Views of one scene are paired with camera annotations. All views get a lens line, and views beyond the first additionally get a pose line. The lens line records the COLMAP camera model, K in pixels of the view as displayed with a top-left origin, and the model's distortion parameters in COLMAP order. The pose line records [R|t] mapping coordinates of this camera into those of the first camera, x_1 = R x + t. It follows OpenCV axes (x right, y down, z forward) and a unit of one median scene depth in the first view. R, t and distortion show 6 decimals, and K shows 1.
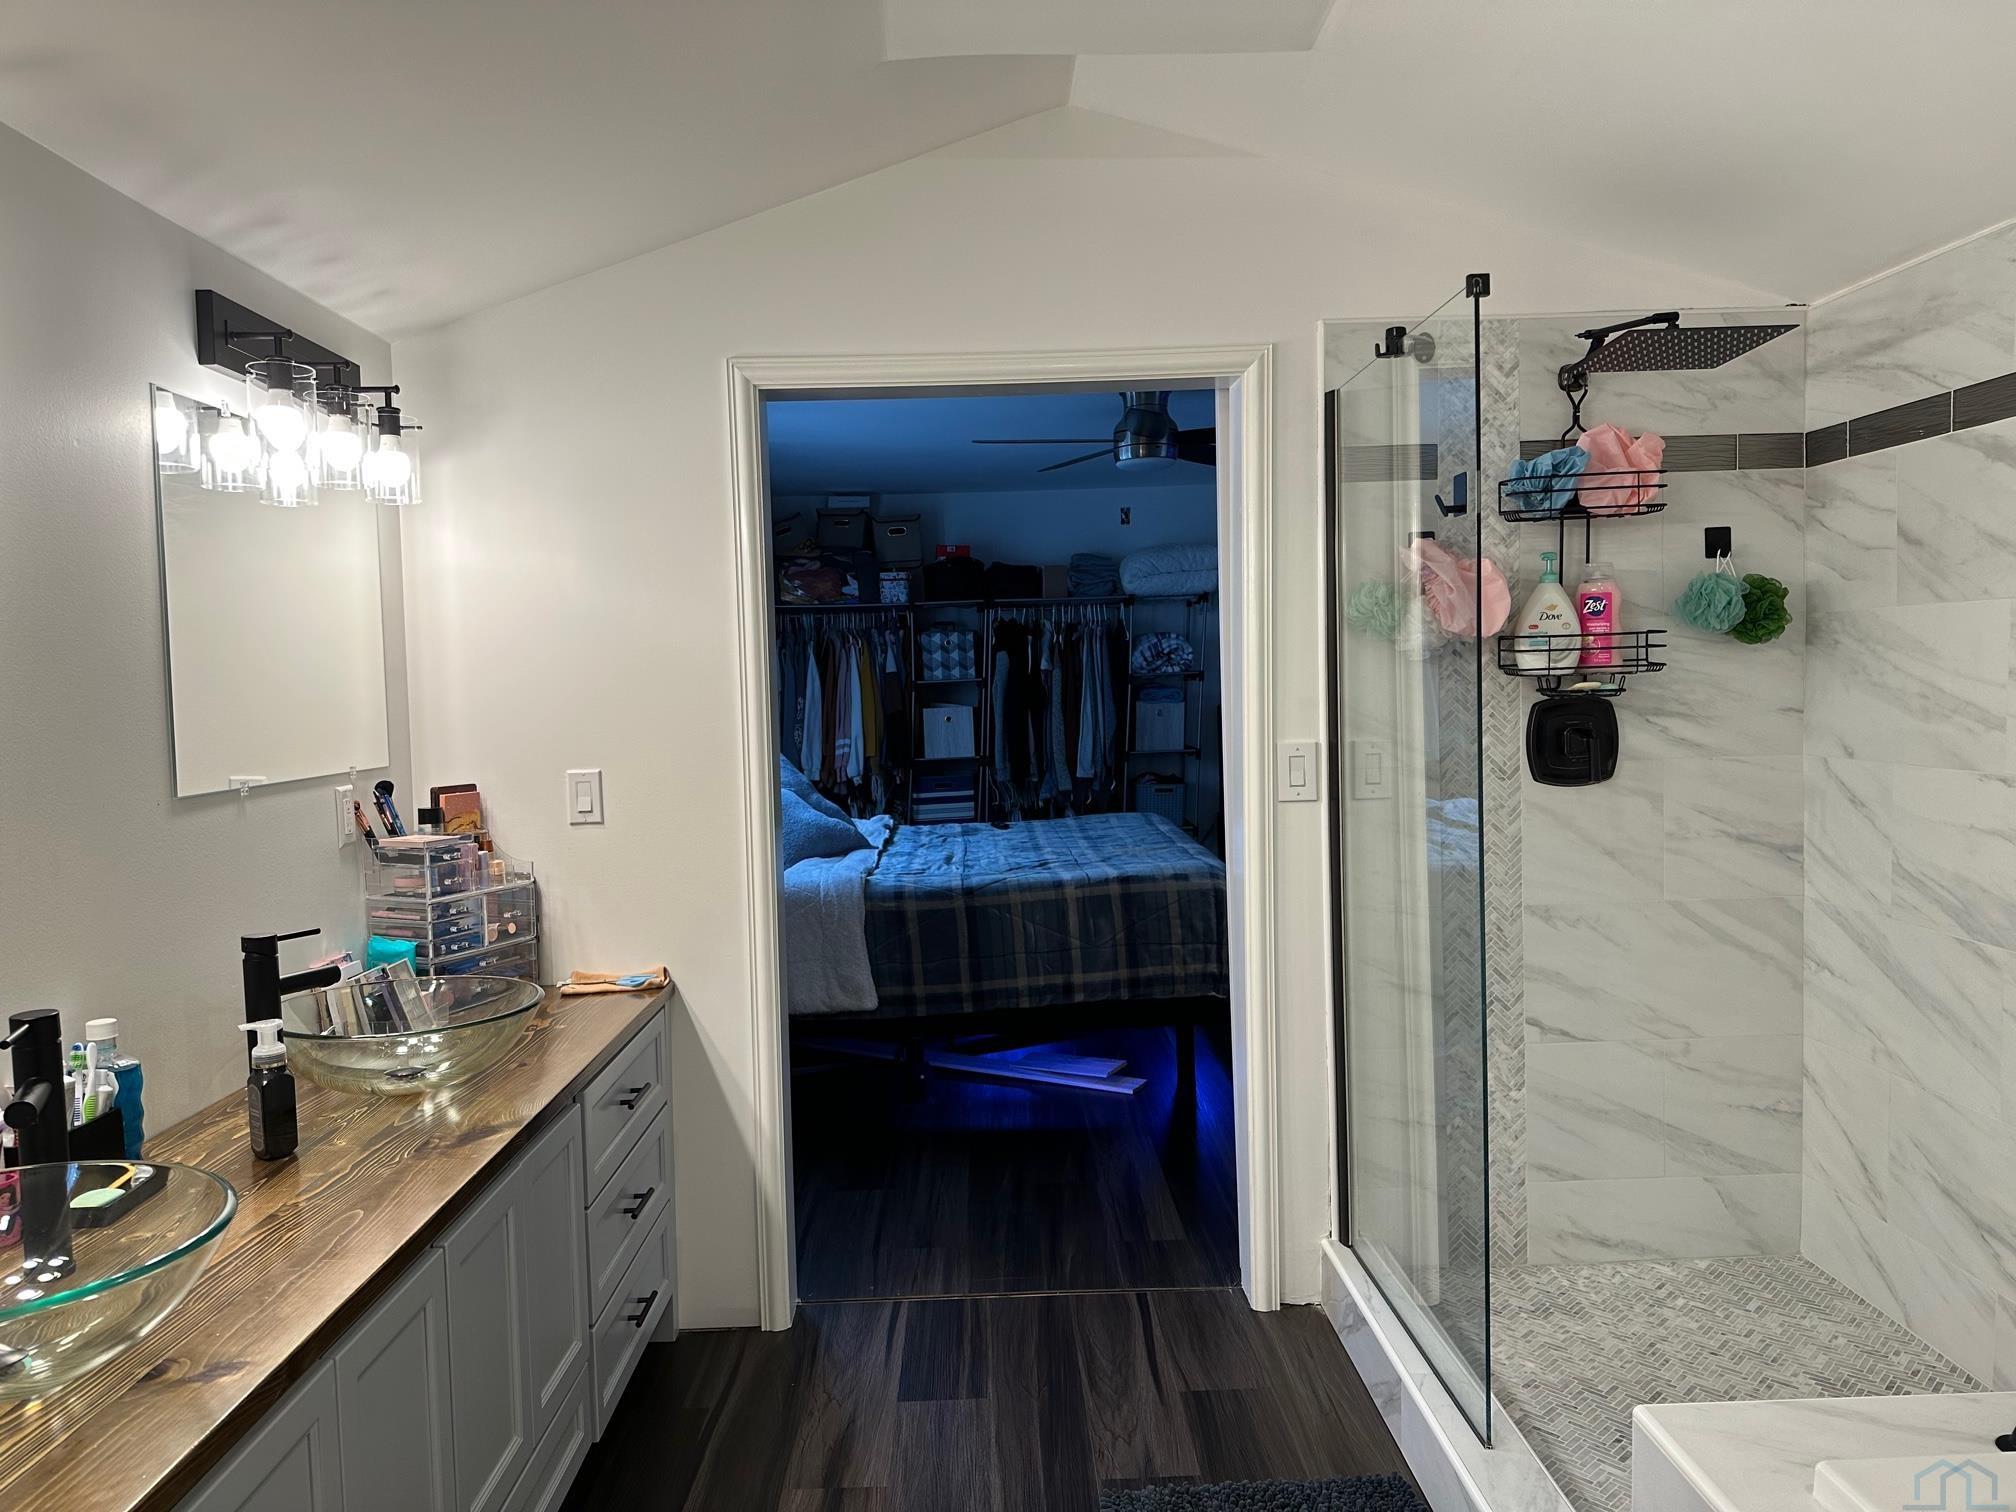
lens RADIAL K [[1419.0, 0, 993.3], [0, 1419.0, 771.3], [0, 0, 1]] dist [0.055442, -0.067603]
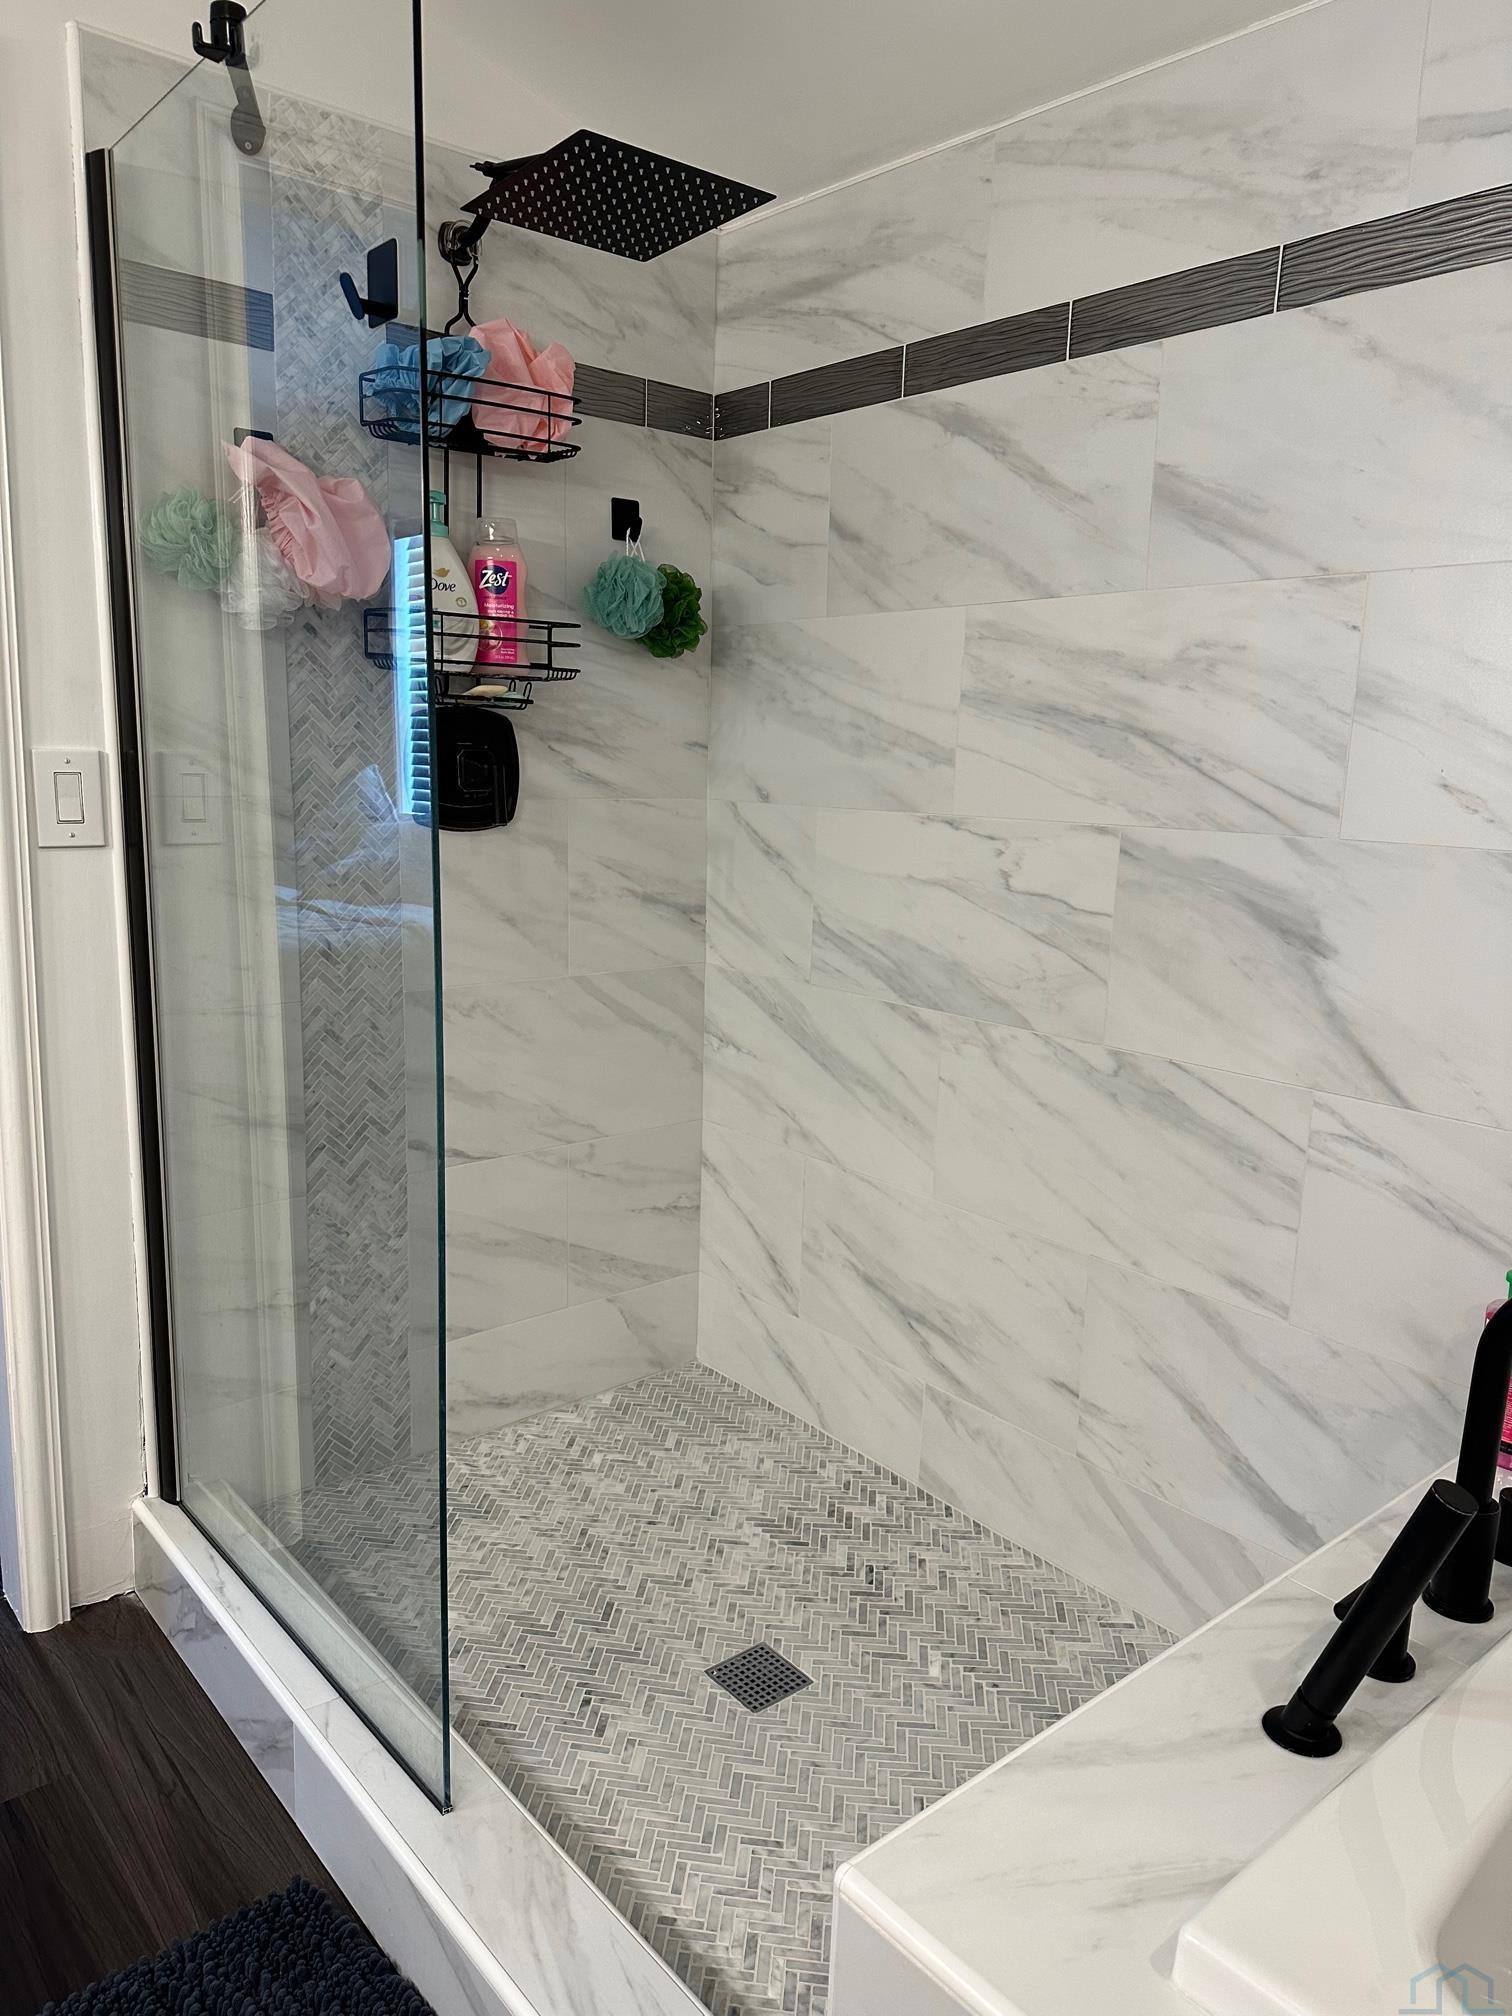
lens RADIAL K [[1419.0, 0, 760.4], [0, 1419.0, 1012.4], [0, 0, 1]] dist [0.055442, -0.067603]
pose [[0.769411, -0.067554, 0.635172, 0.045917], [-0.005005, 0.993724, 0.111750, 0.021630], [-0.638734, -0.089161, 0.764244, 0.333815]]
